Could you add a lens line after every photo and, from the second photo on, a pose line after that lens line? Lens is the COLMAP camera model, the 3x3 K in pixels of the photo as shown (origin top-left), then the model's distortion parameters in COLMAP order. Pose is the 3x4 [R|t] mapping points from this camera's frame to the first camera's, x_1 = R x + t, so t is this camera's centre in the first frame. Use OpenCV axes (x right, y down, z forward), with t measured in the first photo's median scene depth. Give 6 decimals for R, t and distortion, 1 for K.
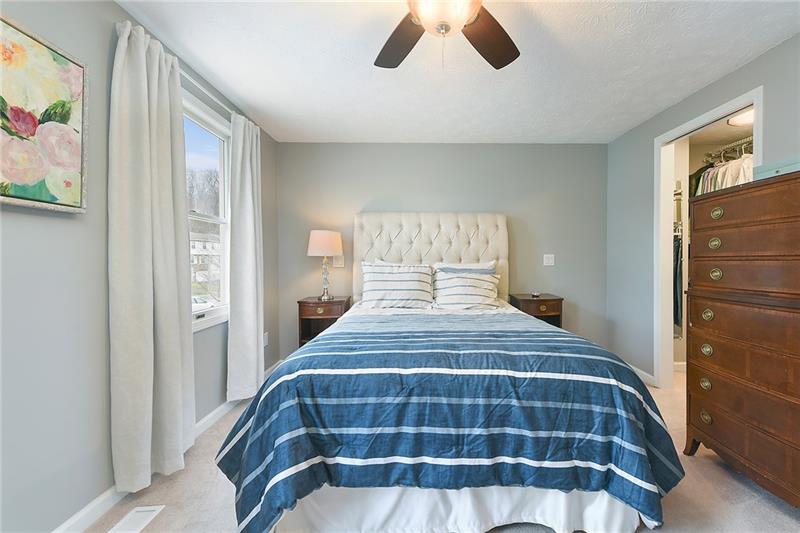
lens RADIAL K [[349.7, 0, 423.5], [0, 349.7, 263.3], [0, 0, 1]] dist [0.005396, 0.000225]
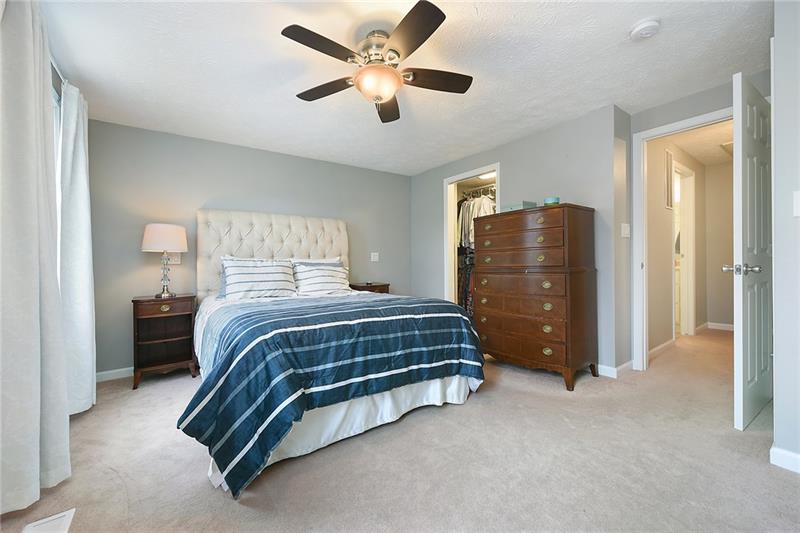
lens RADIAL K [[316.9, 0, 409.3], [0, 316.9, 263.8], [0, 0, 1]] dist [-0.000377, -0.000226]
pose [[0.837176, -0.006135, 0.546899, -0.590032], [0.011085, 0.999922, -0.005751, 0.076370], [-0.546821, 0.010877, 0.837179, -0.249411]]
